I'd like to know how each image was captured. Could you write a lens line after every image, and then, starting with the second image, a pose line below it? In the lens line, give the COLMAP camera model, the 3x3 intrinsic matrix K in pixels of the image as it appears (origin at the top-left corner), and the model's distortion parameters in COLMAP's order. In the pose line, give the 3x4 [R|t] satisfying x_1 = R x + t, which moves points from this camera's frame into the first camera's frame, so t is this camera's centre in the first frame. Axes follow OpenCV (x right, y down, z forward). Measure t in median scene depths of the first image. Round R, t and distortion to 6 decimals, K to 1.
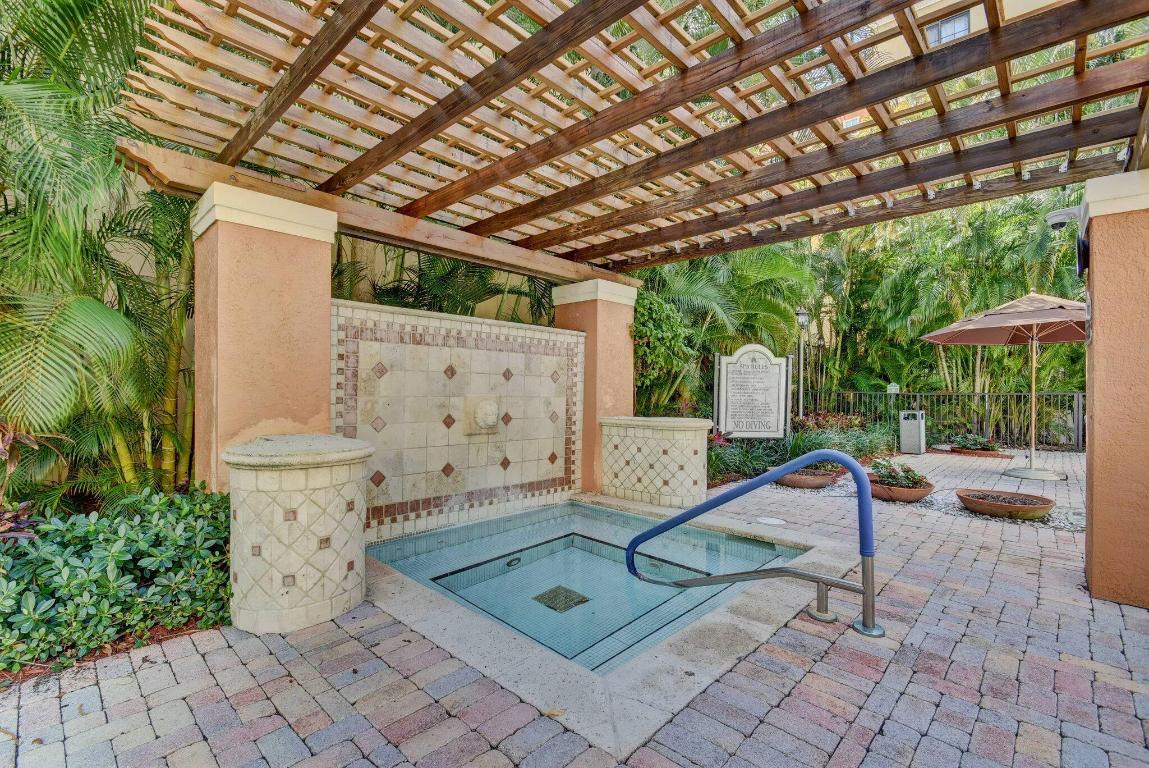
lens RADIAL K [[499.3, 0, 570.9], [0, 499.3, 387.0], [0, 0, 1]] dist [-0.004117, -0.007320]
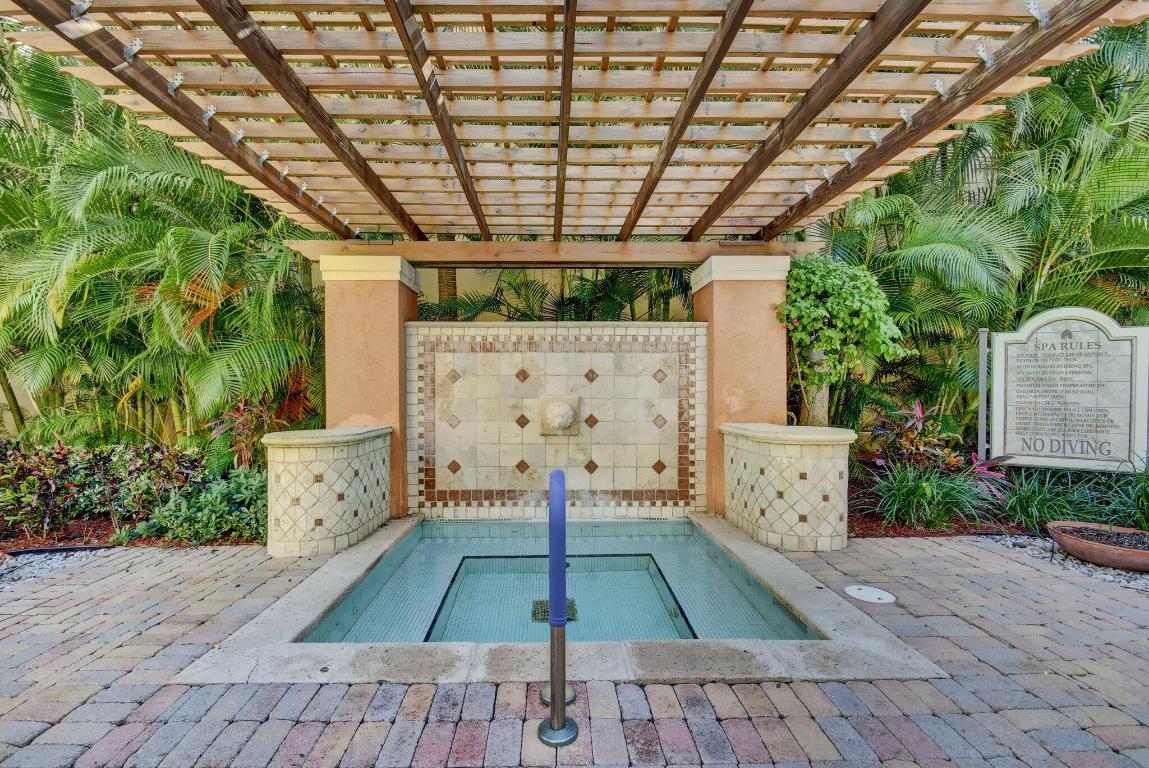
lens RADIAL K [[524.3, 0, 571.5], [0, 524.3, 388.0], [0, 0, 1]] dist [-0.002795, -0.000577]
pose [[0.714752, -0.014656, -0.699225, 0.613236], [0.014519, 0.999876, -0.006116, 0.005378], [0.699228, -0.005781, 0.714876, 0.265030]]
